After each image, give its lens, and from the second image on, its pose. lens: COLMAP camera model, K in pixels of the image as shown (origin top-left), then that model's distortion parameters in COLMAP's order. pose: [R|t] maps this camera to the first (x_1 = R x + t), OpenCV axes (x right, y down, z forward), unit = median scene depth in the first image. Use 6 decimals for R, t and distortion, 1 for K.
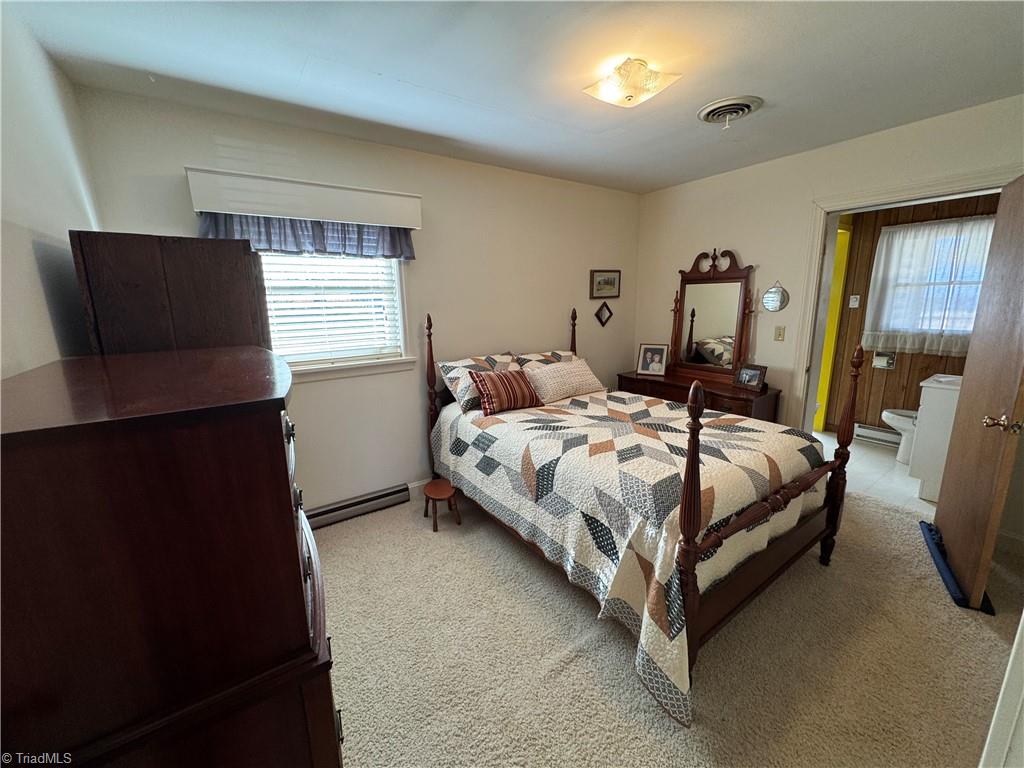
lens RADIAL K [[405.9, 0, 510.8], [0, 405.9, 379.0], [0, 0, 1]] dist [-0.001933, 0.000519]
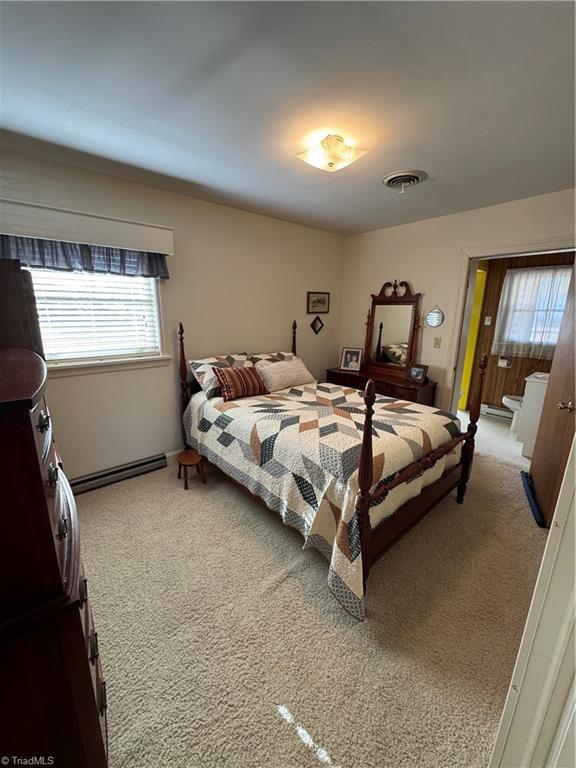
lens RADIAL K [[304.4, 0, 283.9], [0, 304.4, 383.3], [0, 0, 1]] dist [-0.001933, 0.000519]
pose [[0.993483, 0.004391, 0.113895, 0.018477], [-0.008502, 0.999329, 0.035635, -0.006405], [-0.113662, -0.036371, 0.992853, -0.000346]]
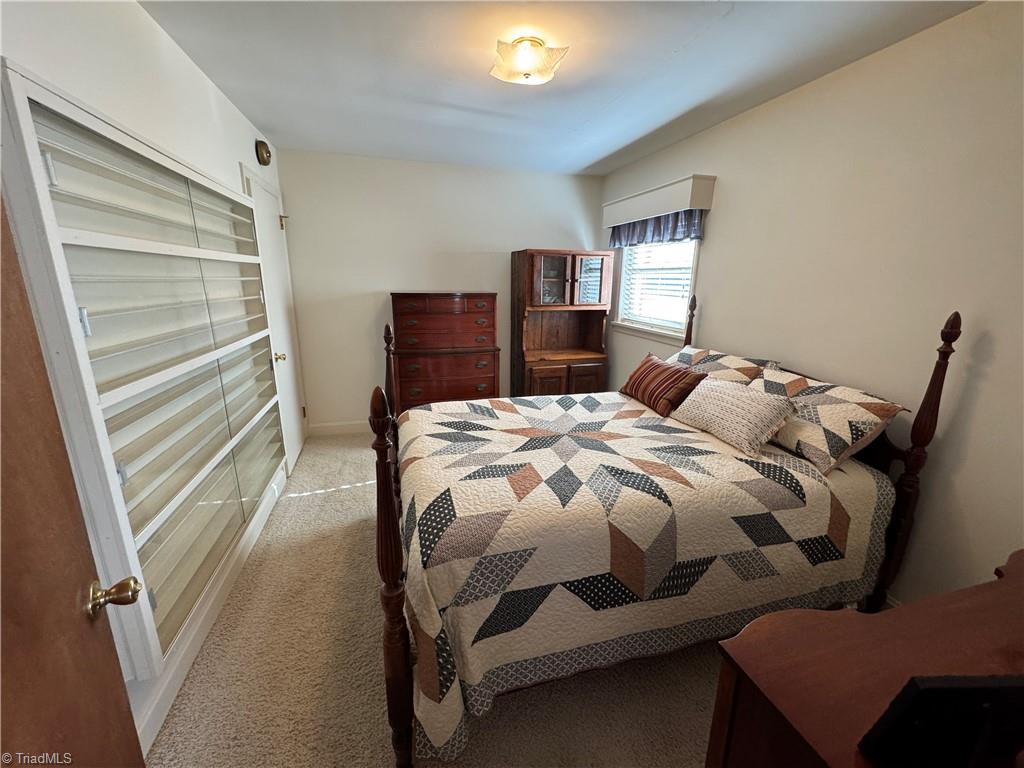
lens RADIAL K [[405.9, 0, 508.5], [0, 405.9, 380.6], [0, 0, 1]] dist [-0.001933, 0.000519]
pose [[-0.305954, 0.245405, -0.919874, 0.967195], [-0.204079, 0.926843, 0.315142, -0.205103], [0.929916, 0.284146, -0.233489, 0.965869]]
